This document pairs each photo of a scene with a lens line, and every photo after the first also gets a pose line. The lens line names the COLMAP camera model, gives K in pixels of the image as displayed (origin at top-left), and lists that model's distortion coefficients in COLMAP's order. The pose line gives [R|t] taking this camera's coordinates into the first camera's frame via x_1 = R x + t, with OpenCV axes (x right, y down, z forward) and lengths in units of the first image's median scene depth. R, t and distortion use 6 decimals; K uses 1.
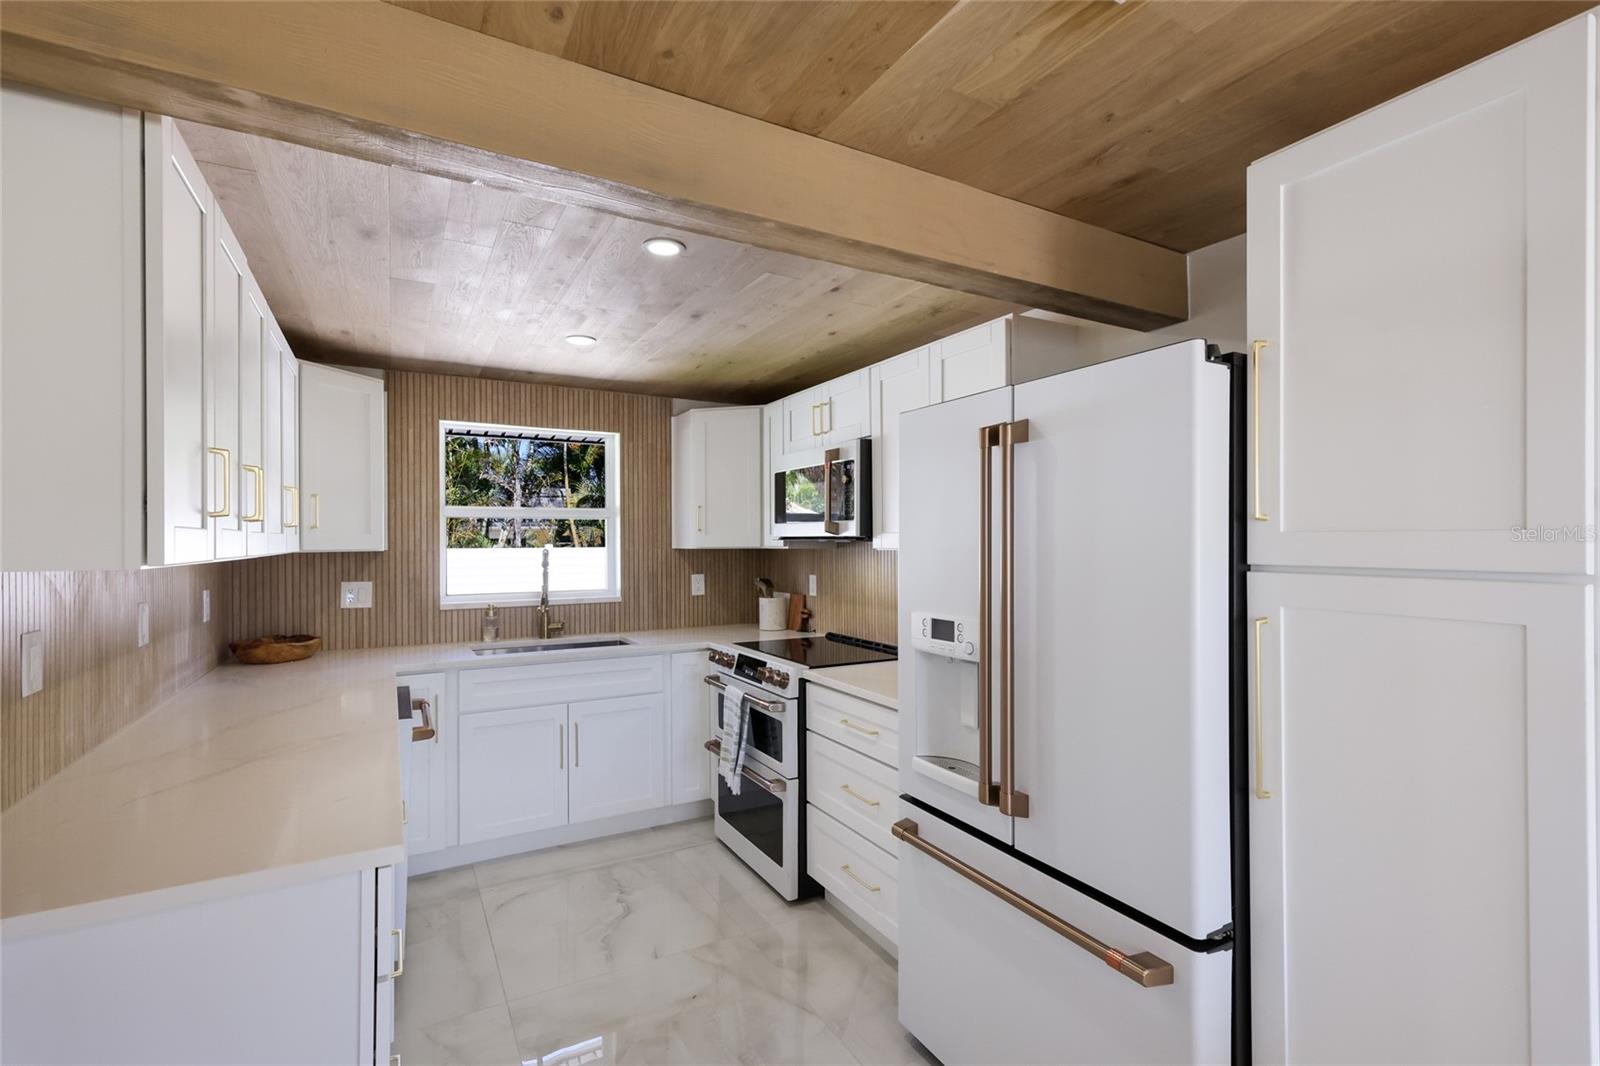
lens RADIAL K [[734.4, 0, 784.6], [0, 734.4, 538.8], [0, 0, 1]] dist [0.008784, -0.001286]
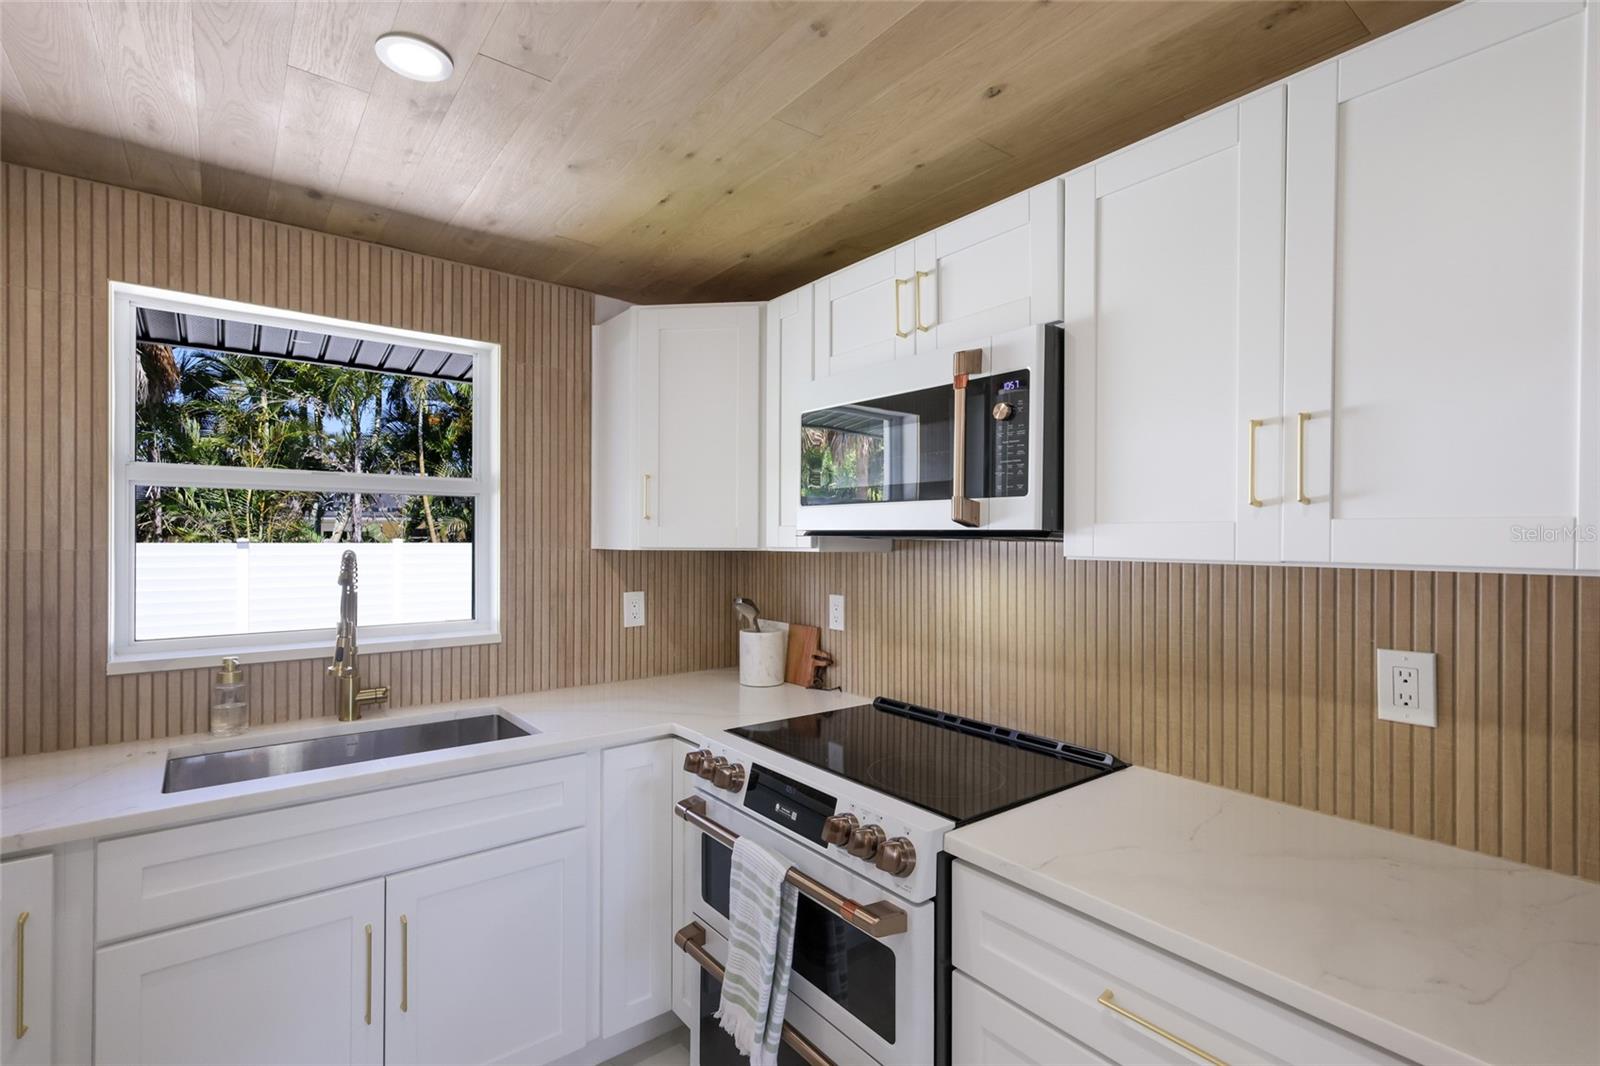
lens RADIAL K [[734.4, 0, 786.2], [0, 734.4, 538.1], [0, 0, 1]] dist [0.008784, -0.001286]
pose [[0.986204, 0.009236, 0.165276, -0.112208], [-0.009812, 0.999948, 0.002666, 0.001512], [-0.165242, -0.004251, 0.986244, 0.455739]]
